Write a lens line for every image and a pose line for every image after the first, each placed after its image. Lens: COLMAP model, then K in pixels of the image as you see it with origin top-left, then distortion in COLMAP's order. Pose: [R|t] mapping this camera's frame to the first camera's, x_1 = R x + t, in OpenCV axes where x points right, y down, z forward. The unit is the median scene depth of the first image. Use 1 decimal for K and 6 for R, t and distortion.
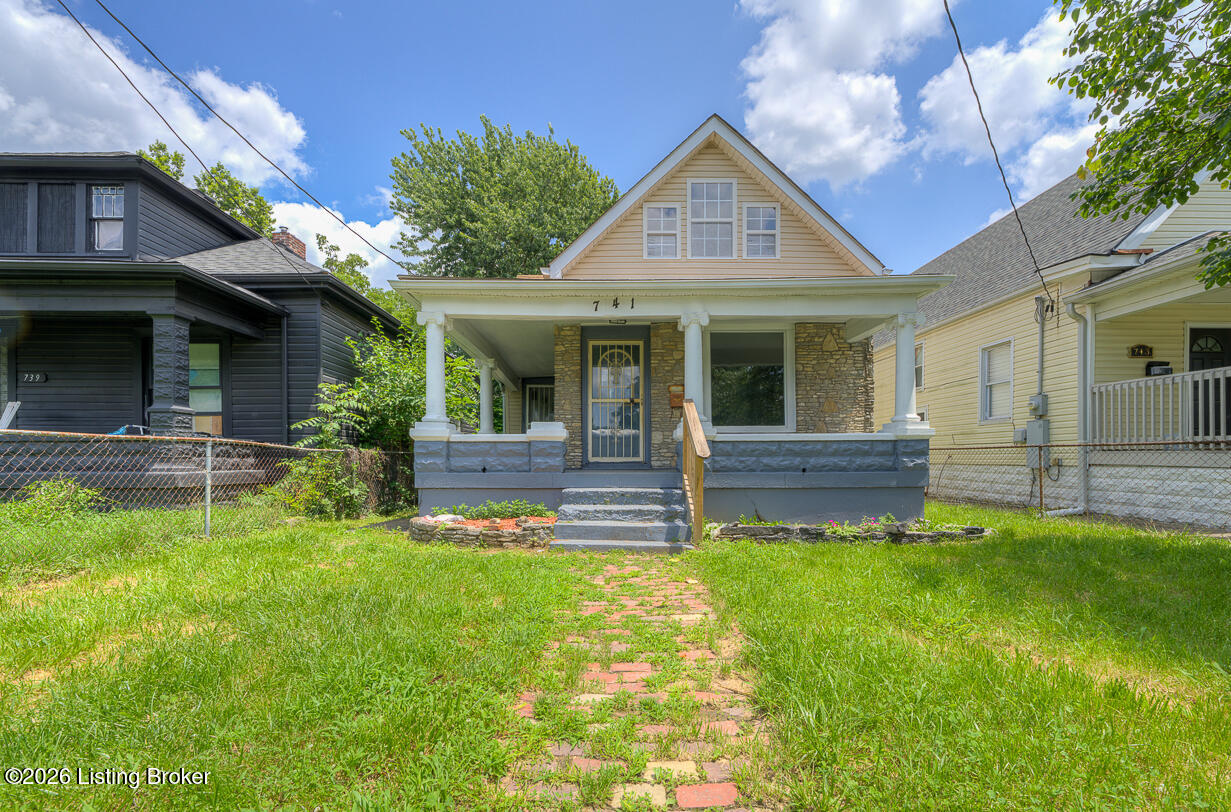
lens RADIAL K [[493.6, 0, 623.7], [0, 493.6, 466.5], [0, 0, 1]] dist [0.000566, 0.000899]
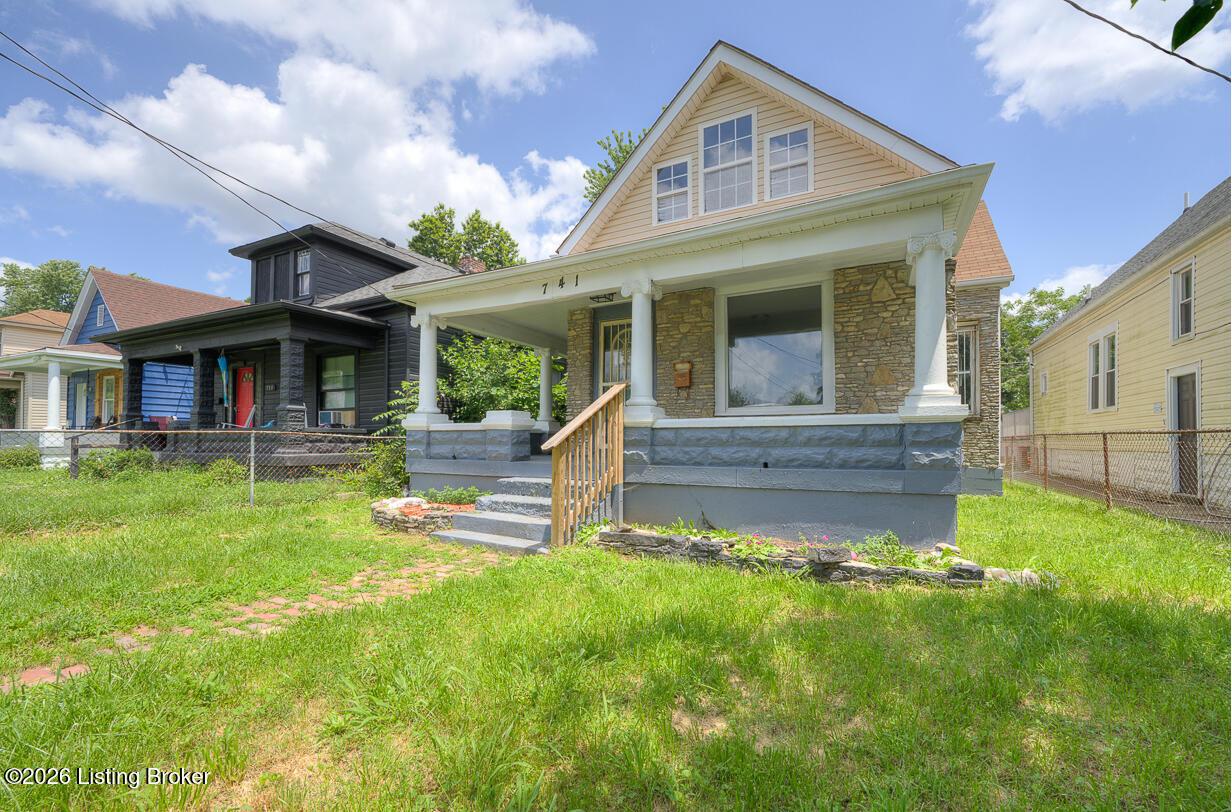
lens RADIAL K [[493.6, 0, 619.2], [0, 493.6, 437.4], [0, 0, 1]] dist [0.000566, 0.000899]
pose [[0.888194, -0.000389, -0.459469, 0.515837], [-0.007865, 0.999840, -0.016049, -0.021008], [0.459401, 0.017869, 0.888049, 0.217503]]
